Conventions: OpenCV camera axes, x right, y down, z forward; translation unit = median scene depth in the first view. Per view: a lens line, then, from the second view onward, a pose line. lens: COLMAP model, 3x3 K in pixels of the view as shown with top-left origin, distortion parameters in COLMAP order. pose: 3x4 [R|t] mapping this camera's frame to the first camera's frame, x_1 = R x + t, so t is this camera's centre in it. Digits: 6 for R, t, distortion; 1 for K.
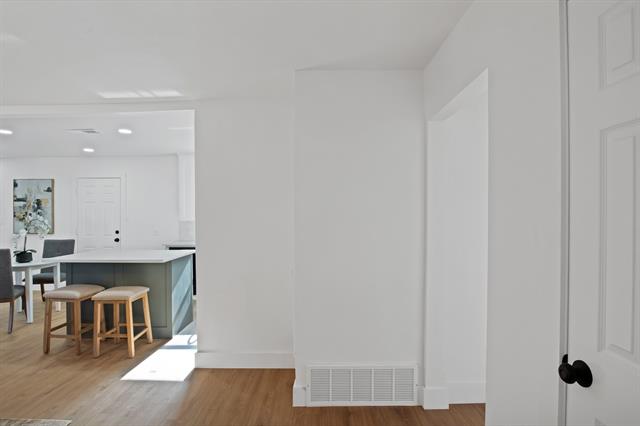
lens RADIAL K [[325.9, 0, 332.7], [0, 325.9, 215.4], [0, 0, 1]] dist [-0.041744, 0.001465]
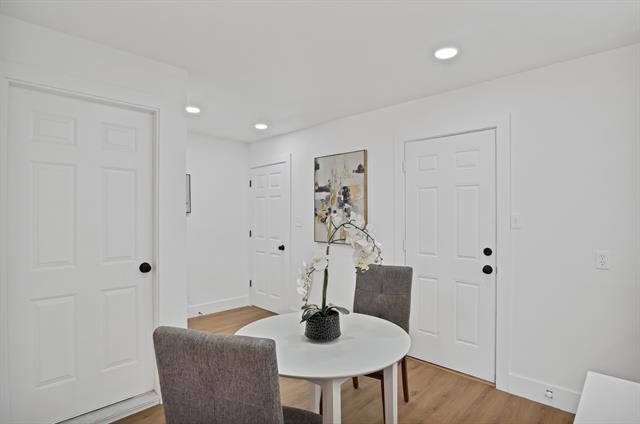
lens RADIAL K [[325.9, 0, 318.2], [0, 325.9, 211.2], [0, 0, 1]] dist [-0.041744, 0.001465]
pose [[0.687704, -0.005770, -0.725968, -0.712965], [-0.004462, 0.999916, -0.012174, 0.004293], [0.725977, 0.011611, 0.687621, 0.732314]]
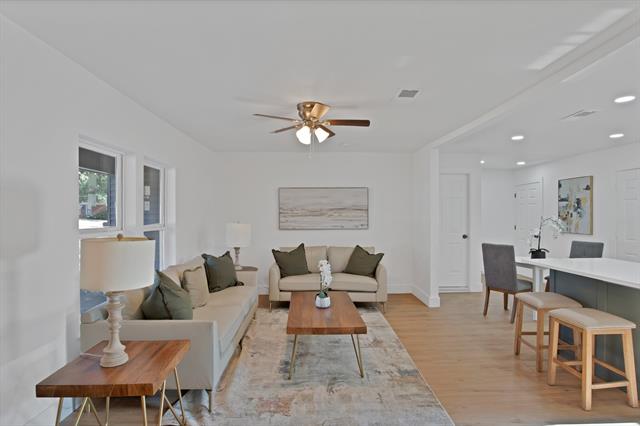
lens RADIAL K [[325.9, 0, 319.3], [0, 325.9, 215.0], [0, 0, 1]] dist [-0.041744, 0.001465]
pose [[-0.016473, 0.003119, -0.999859, 0.068510], [-0.006789, 0.999972, 0.003231, 0.002466], [0.999841, 0.006841, -0.016451, 0.300675]]
